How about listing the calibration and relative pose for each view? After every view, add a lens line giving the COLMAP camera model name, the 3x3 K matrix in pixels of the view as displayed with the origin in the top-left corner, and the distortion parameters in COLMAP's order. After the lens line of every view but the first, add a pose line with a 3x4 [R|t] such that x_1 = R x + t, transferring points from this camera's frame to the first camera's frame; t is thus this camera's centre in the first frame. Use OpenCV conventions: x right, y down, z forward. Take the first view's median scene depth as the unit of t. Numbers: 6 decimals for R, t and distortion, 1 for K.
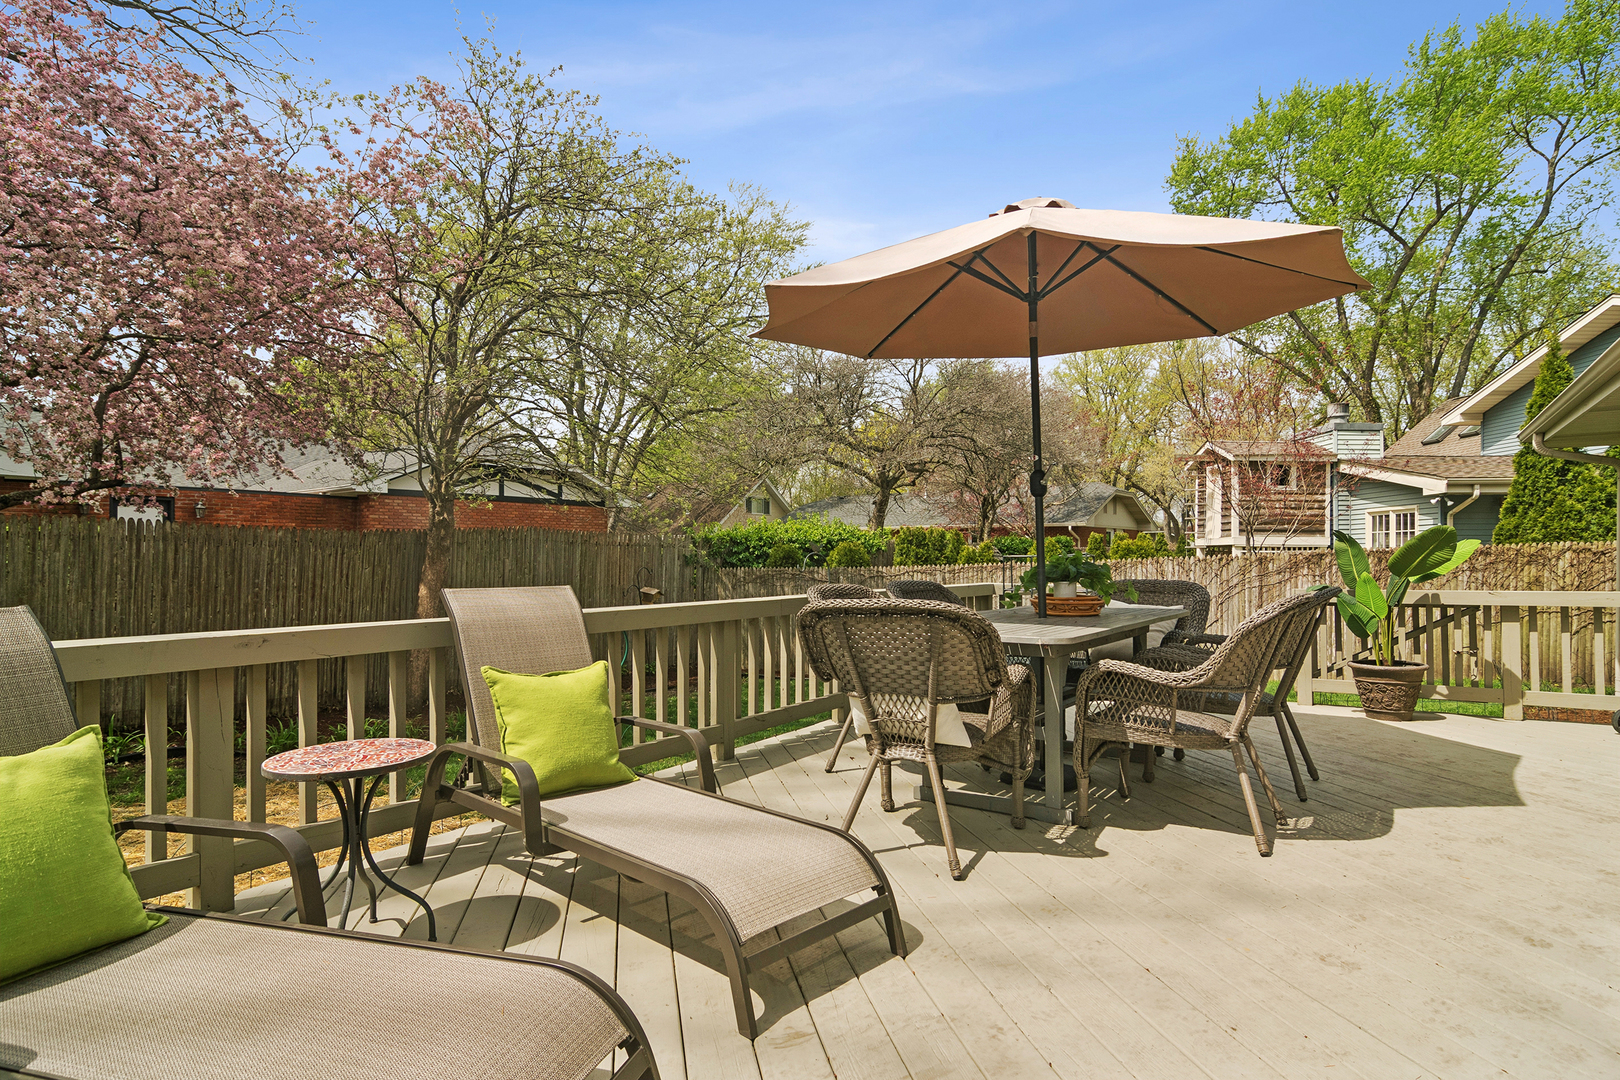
lens RADIAL K [[876.5, 0, 813.1], [0, 876.5, 551.7], [0, 0, 1]] dist [-0.004561, 0.004140]
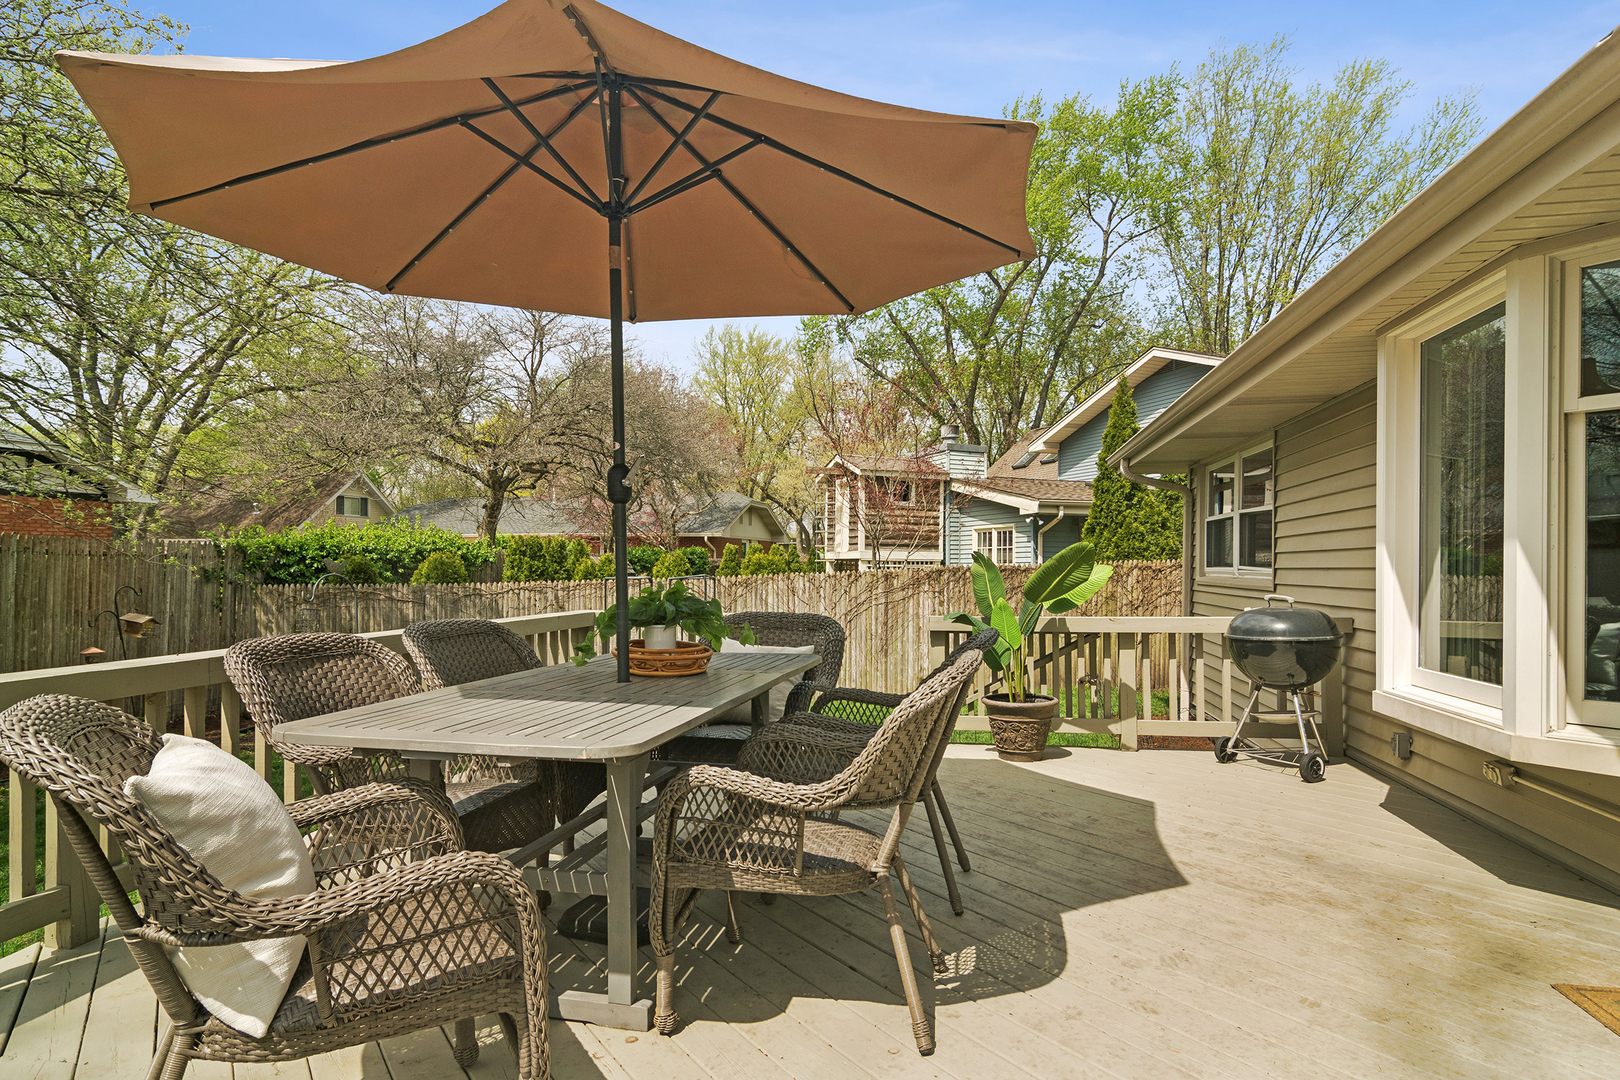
lens RADIAL K [[876.5, 0, 812.2], [0, 876.5, 553.2], [0, 0, 1]] dist [-0.004561, 0.004140]
pose [[0.921762, 0.009160, 0.387648, 0.045177], [-0.006510, 0.999946, -0.008149, -0.006621], [-0.387702, 0.004988, 0.921771, 0.107891]]
